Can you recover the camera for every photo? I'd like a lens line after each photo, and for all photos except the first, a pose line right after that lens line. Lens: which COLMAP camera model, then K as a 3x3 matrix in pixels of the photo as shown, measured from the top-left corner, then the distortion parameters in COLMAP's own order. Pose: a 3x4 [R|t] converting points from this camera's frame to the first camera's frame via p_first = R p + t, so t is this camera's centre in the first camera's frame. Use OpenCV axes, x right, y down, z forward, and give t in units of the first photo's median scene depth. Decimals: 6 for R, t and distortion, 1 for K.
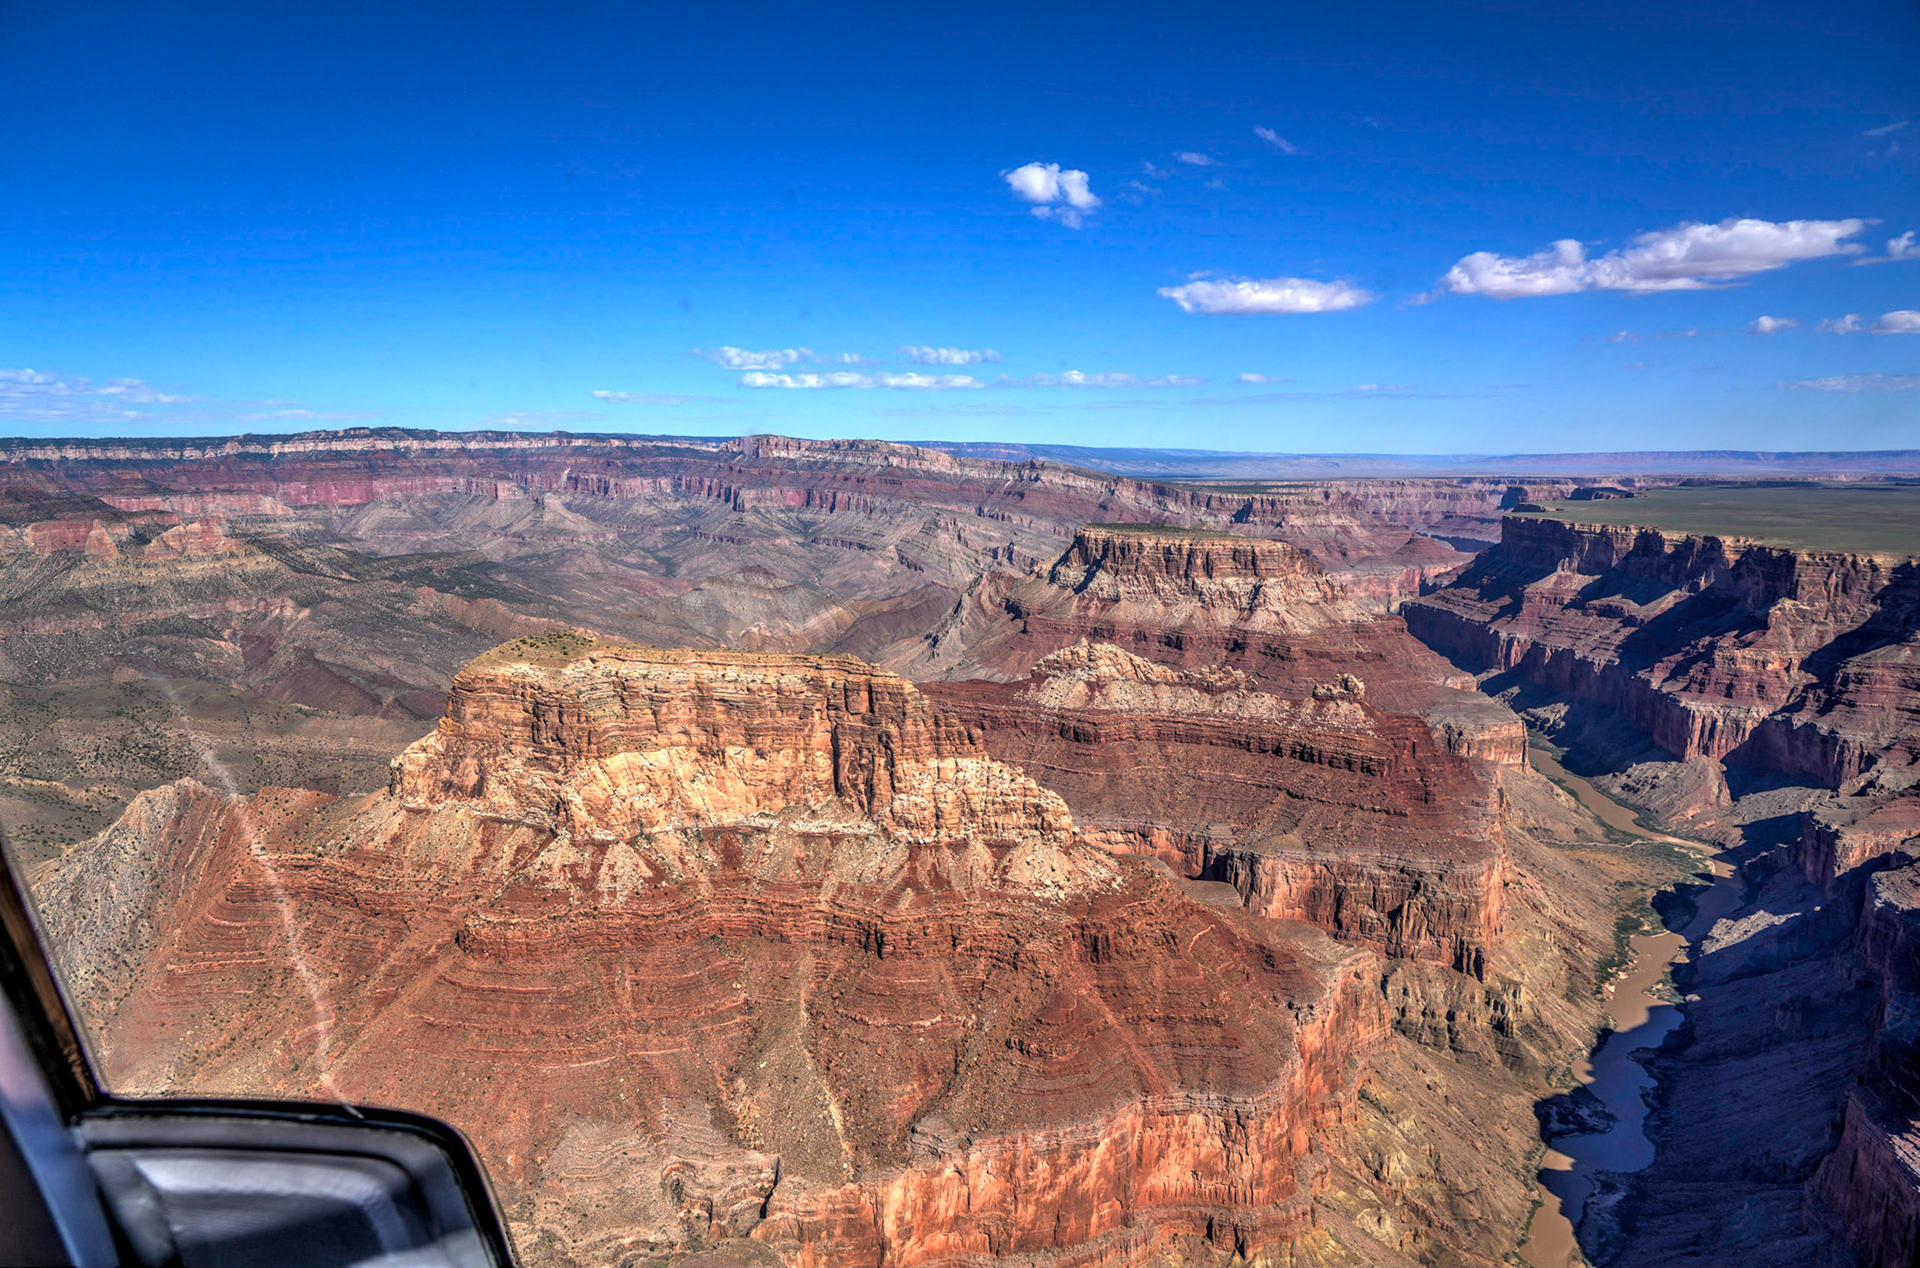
lens RADIAL K [[1310.2, 0, 962.8], [0, 1310.2, 588.1], [0, 0, 1]] dist [-0.047750, 0.044242]
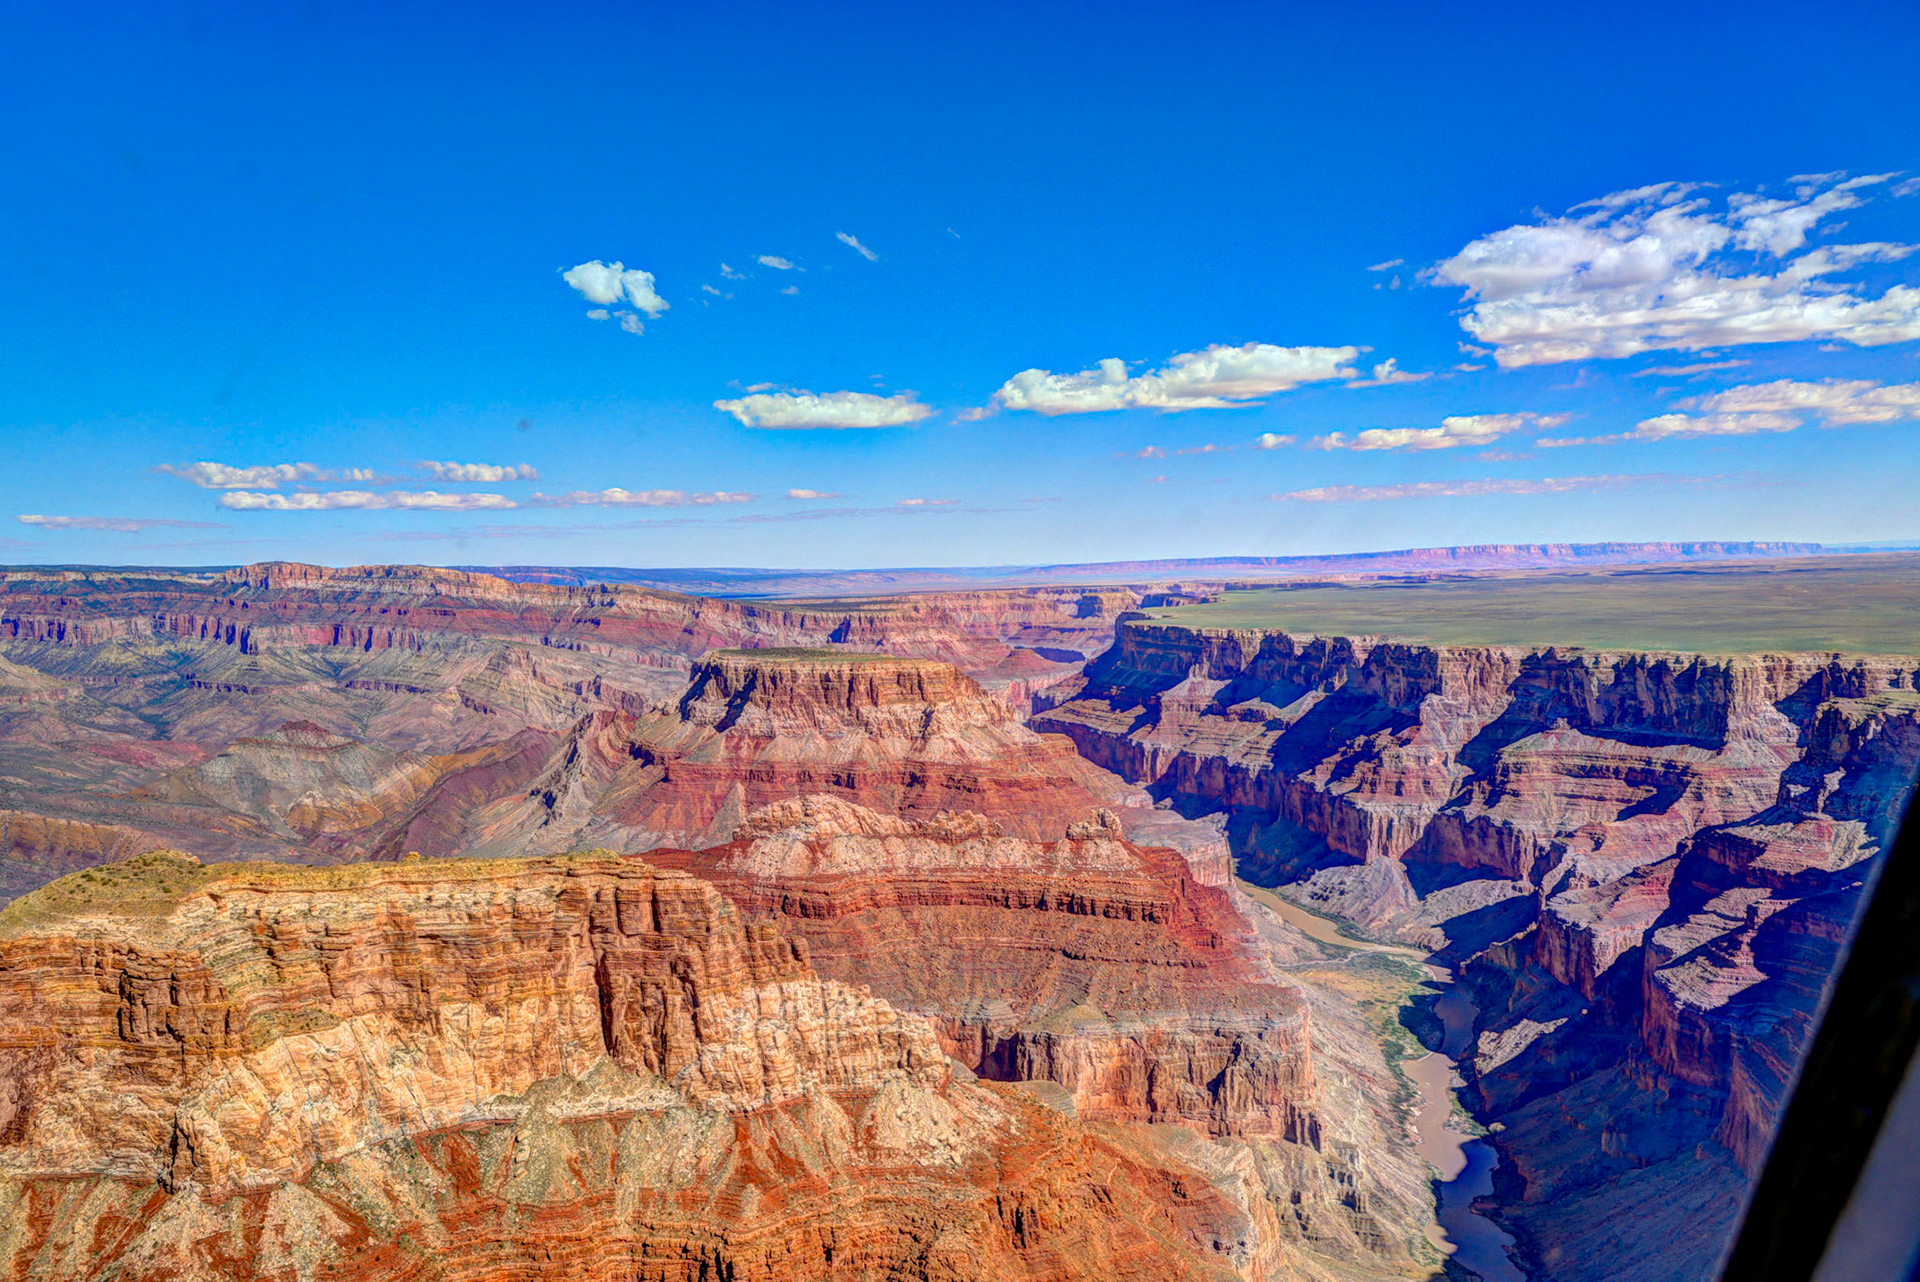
lens RADIAL K [[1342.1, 0, 942.8], [0, 1342.1, 614.4], [0, 0, 1]] dist [-0.021155, 0.007027]
pose [[0.942967, -0.034938, 0.331047, -0.081714], [0.058741, 0.996336, -0.062168, -0.011922], [-0.327662, 0.078068, 0.941564, 0.126398]]
